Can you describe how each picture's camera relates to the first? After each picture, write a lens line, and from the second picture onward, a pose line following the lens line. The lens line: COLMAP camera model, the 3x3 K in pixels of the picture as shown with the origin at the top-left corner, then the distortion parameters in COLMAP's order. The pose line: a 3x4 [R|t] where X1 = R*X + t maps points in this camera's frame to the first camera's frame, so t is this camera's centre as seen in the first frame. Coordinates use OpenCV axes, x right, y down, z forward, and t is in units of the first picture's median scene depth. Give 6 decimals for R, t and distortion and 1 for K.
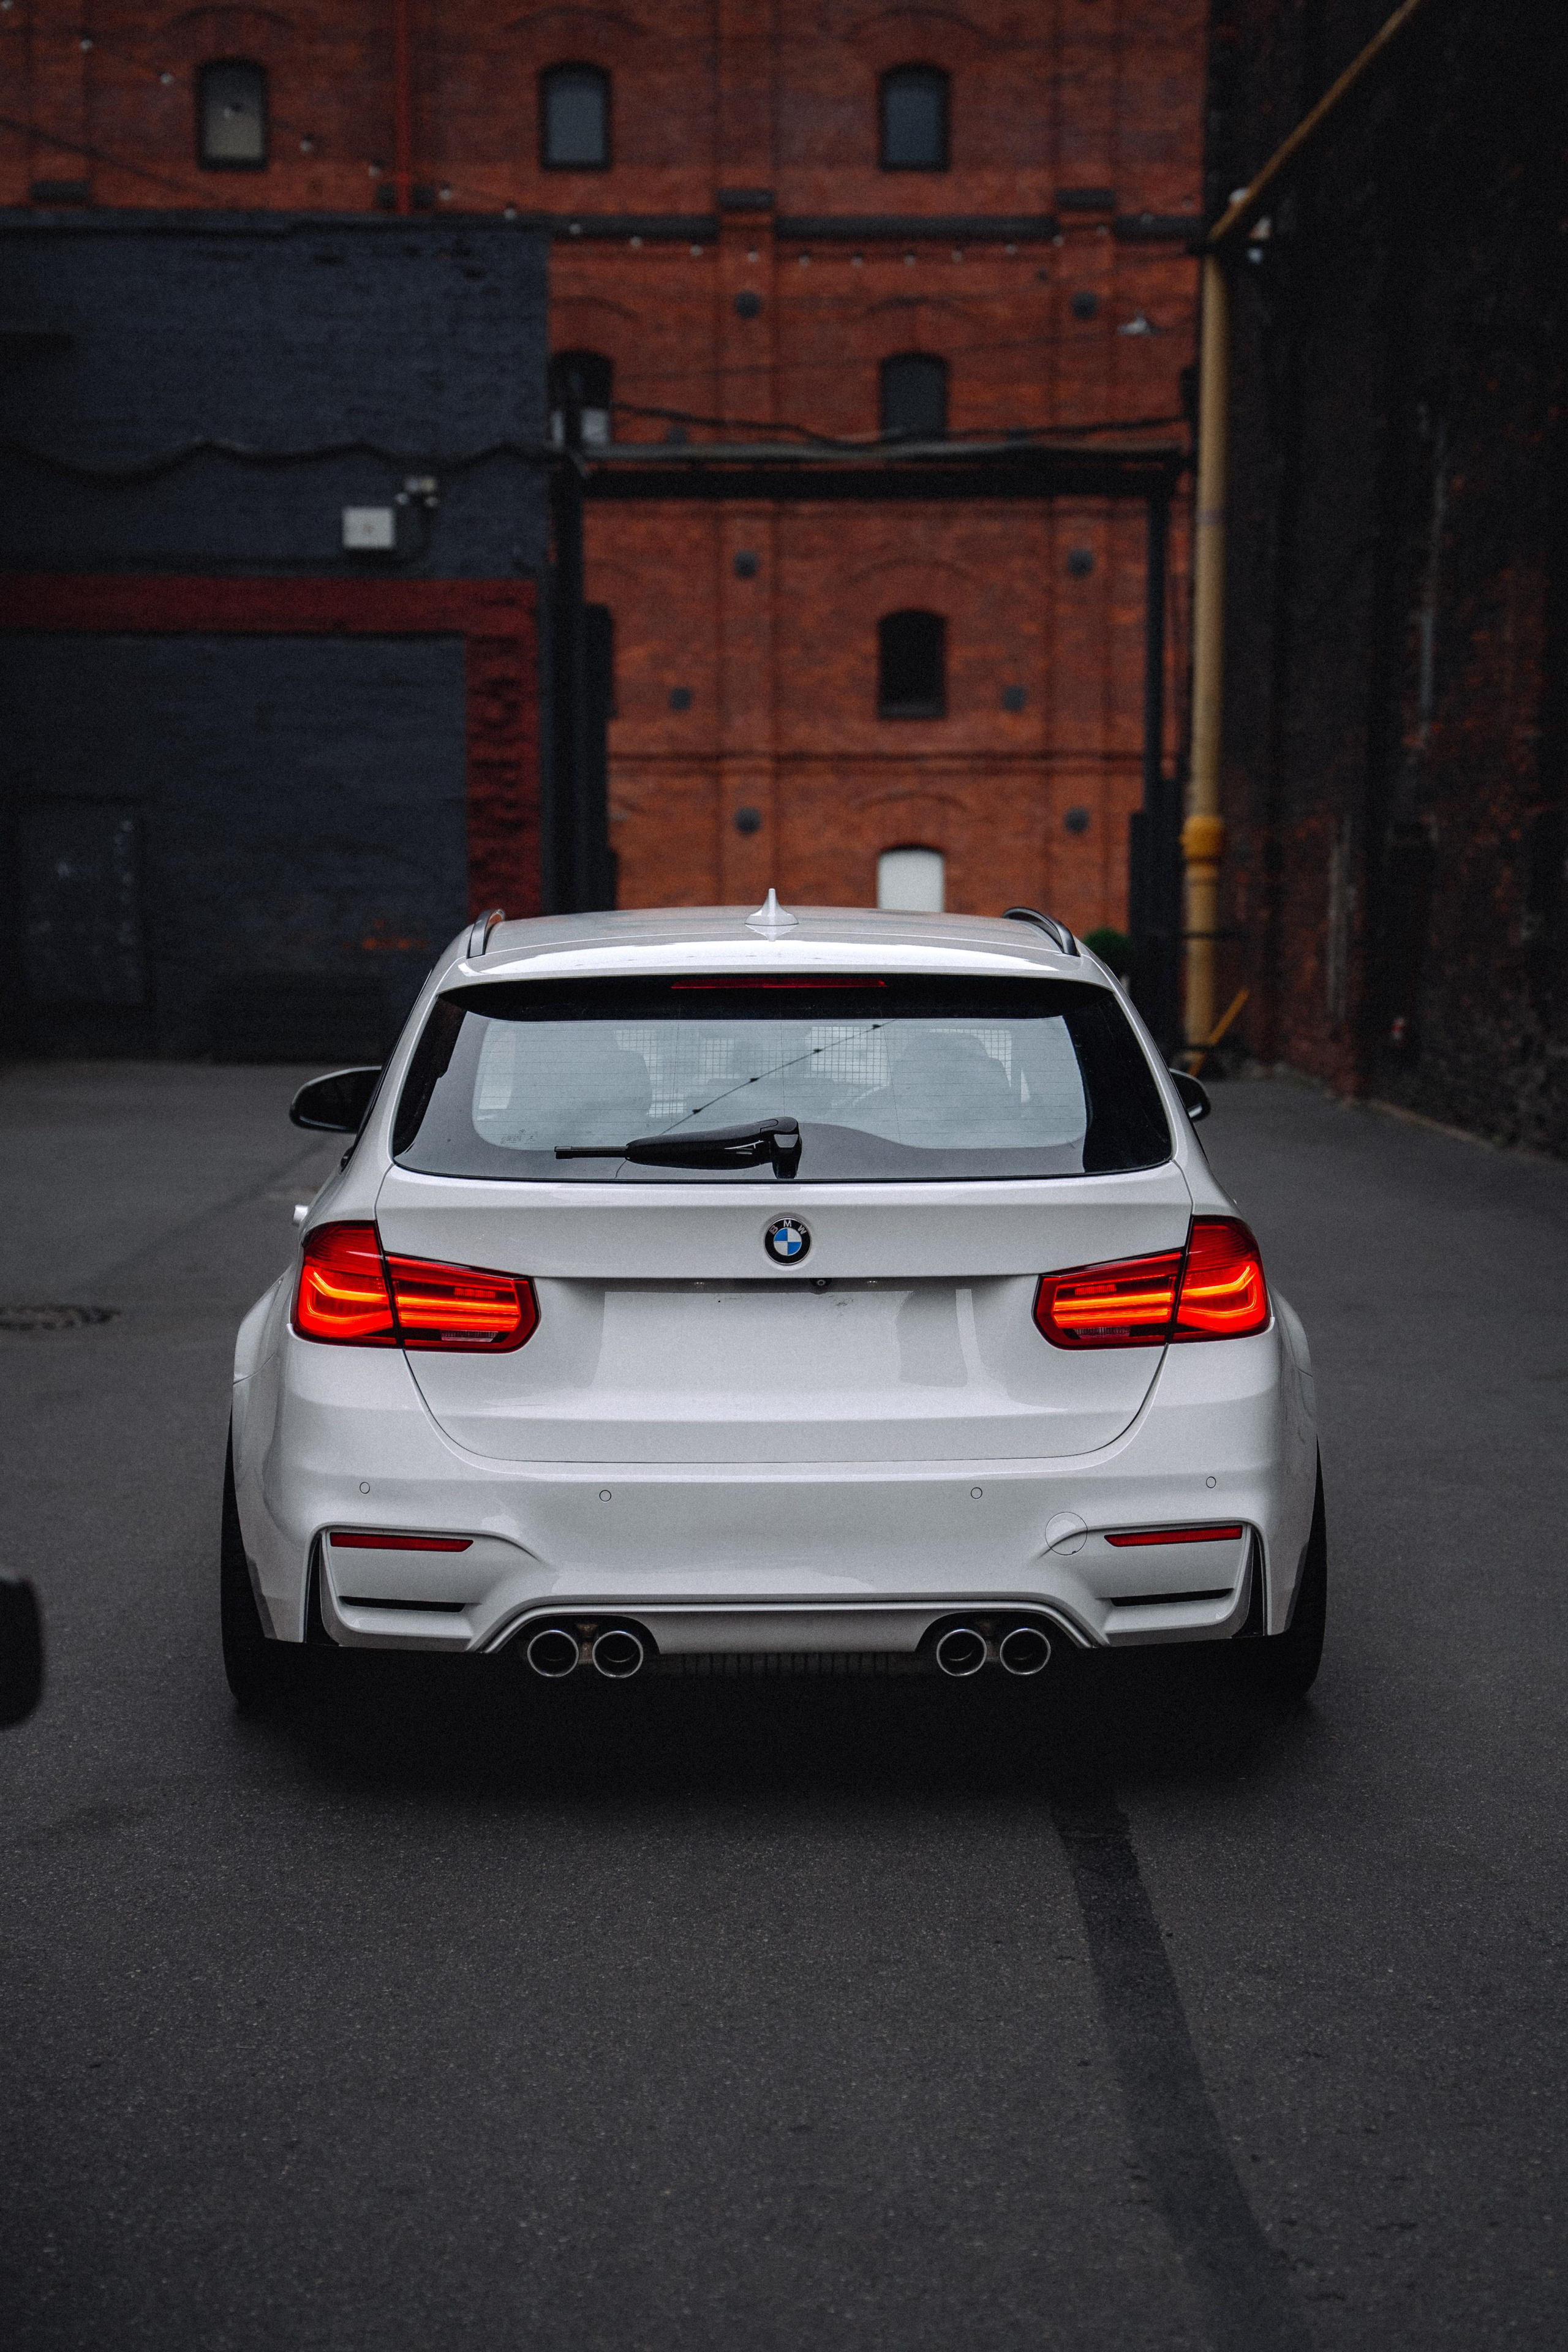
lens RADIAL K [[4089.5, 0, 786.2], [0, 4089.5, 1233.4], [0, 0, 1]] dist [0.244160, 0.000000]
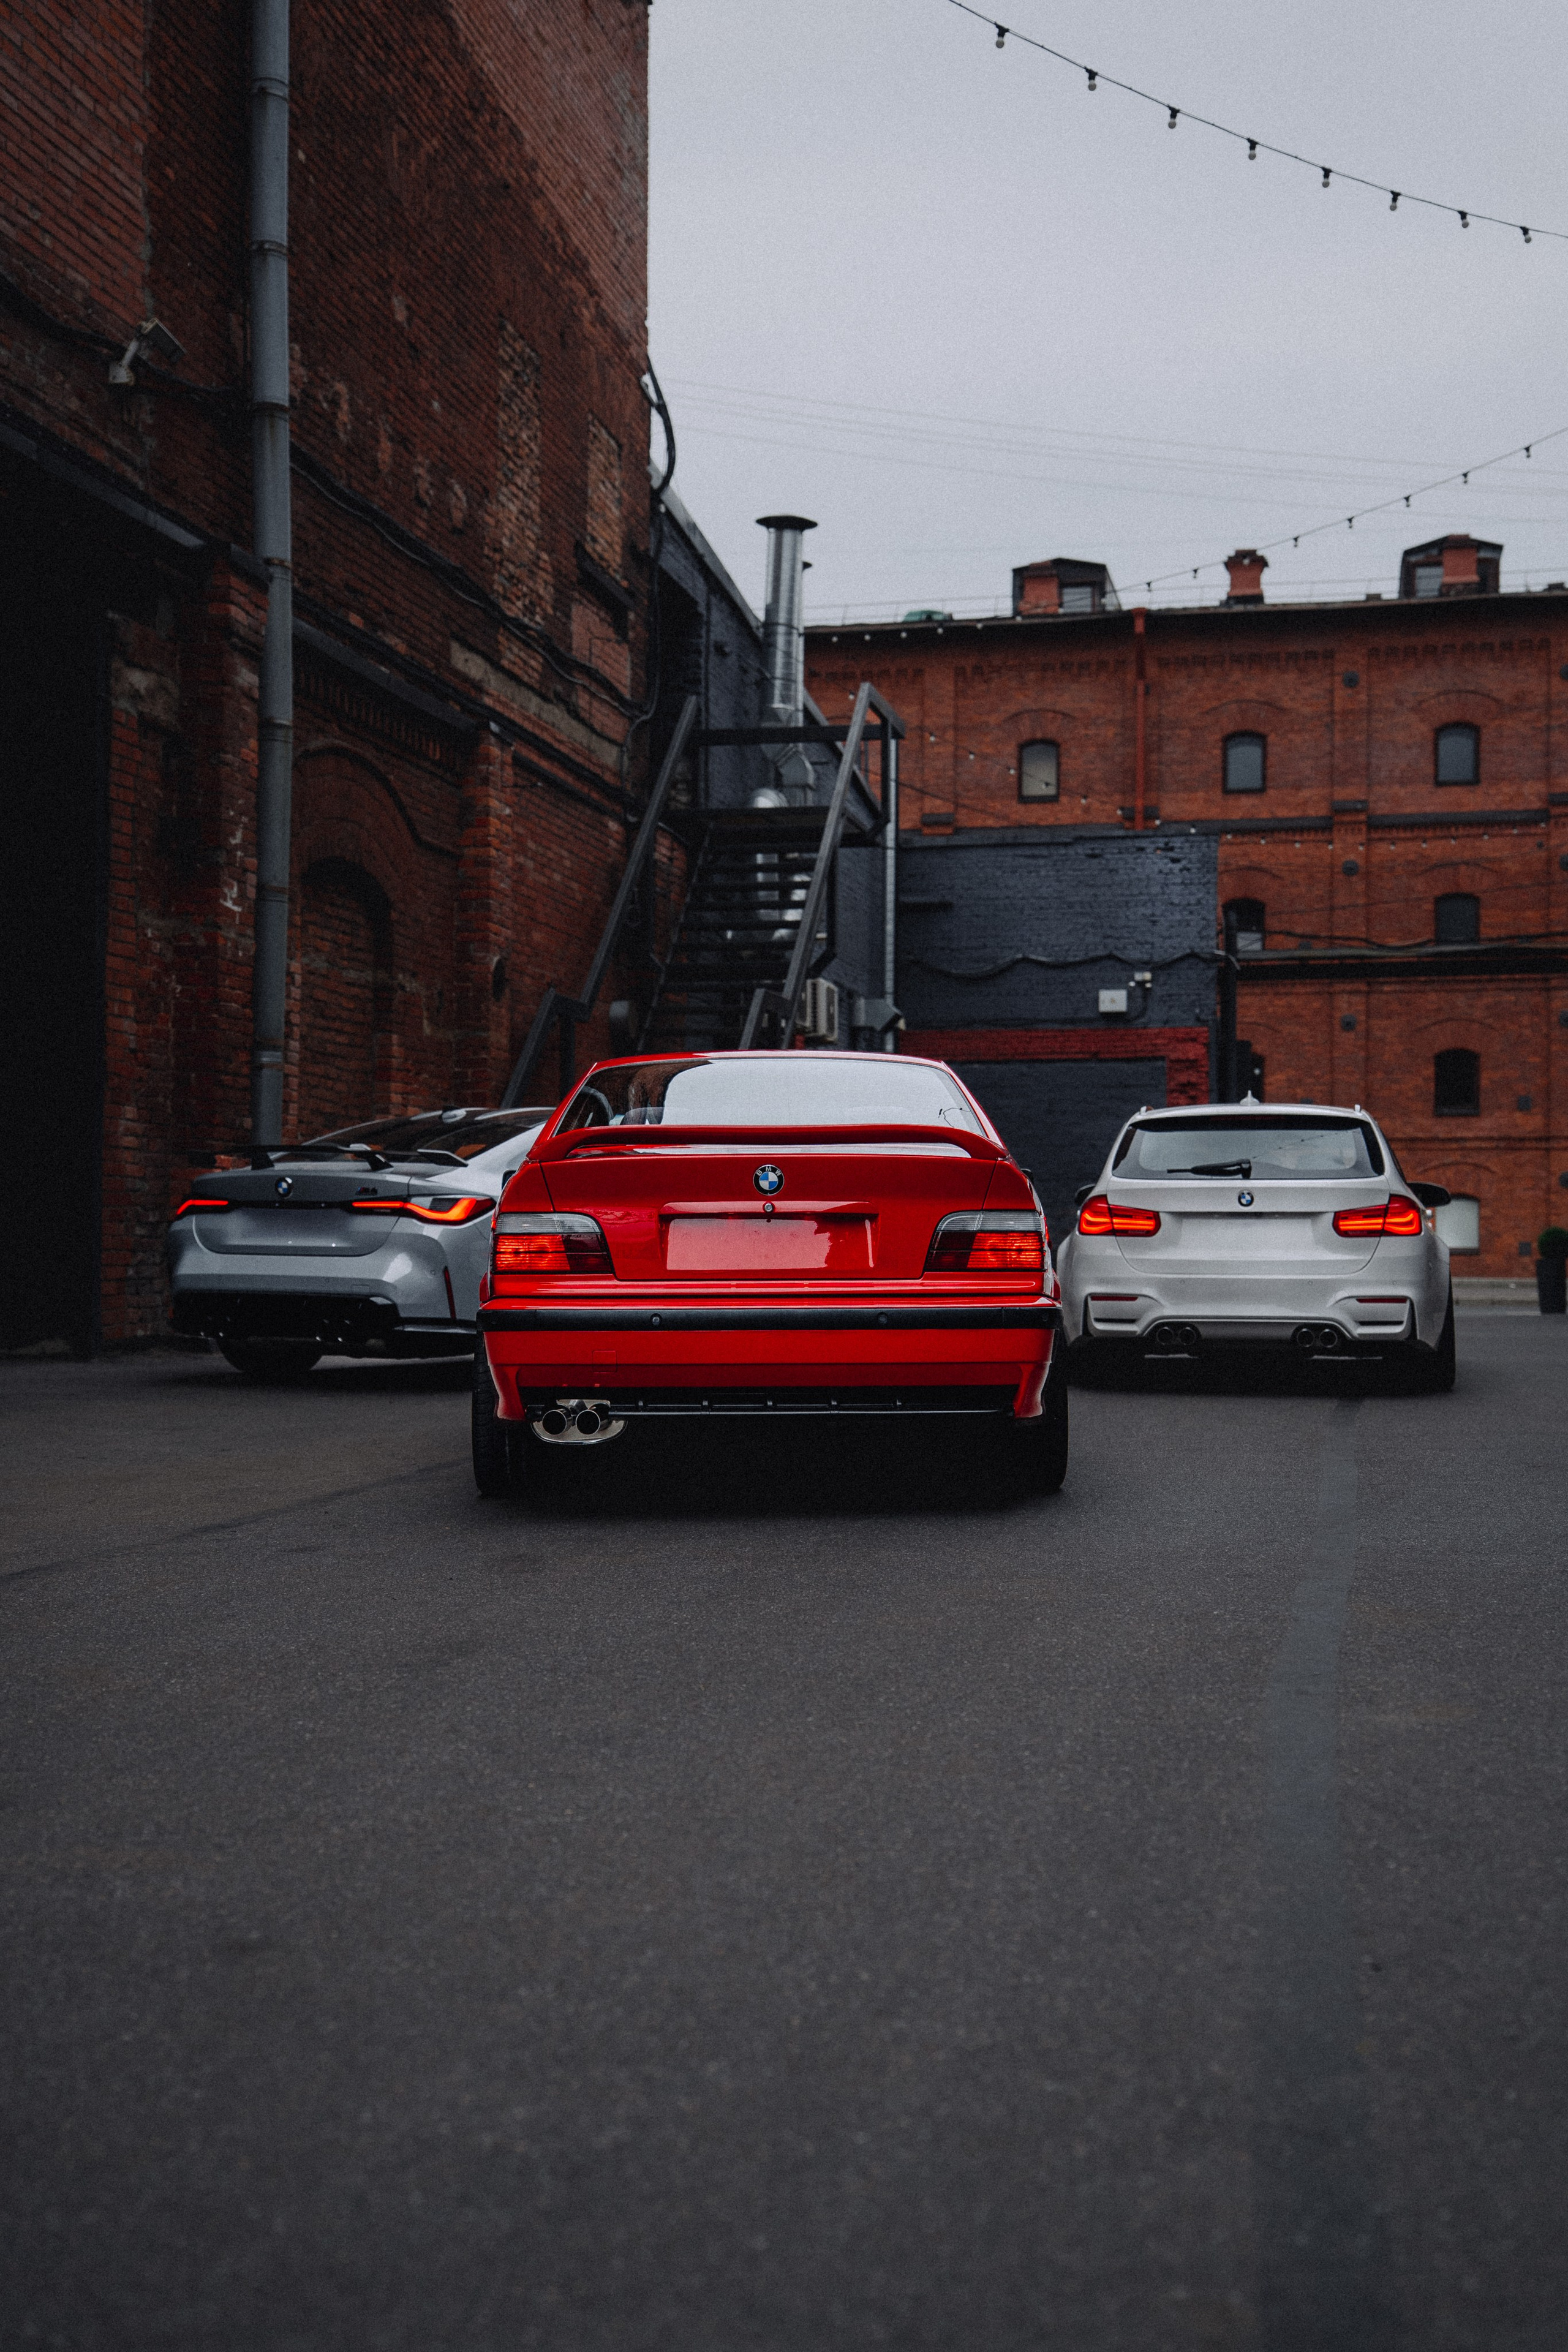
lens RADIAL K [[2720.5, 0, 761.8], [0, 2720.5, 1176.2], [0, 0, 1]] dist [0.141403, 0.000000]
pose [[0.972374, -0.001930, -0.233421, 0.121129], [-0.023481, 0.994085, -0.106037, 0.202769], [0.232245, 0.108589, 0.966577, -0.998549]]
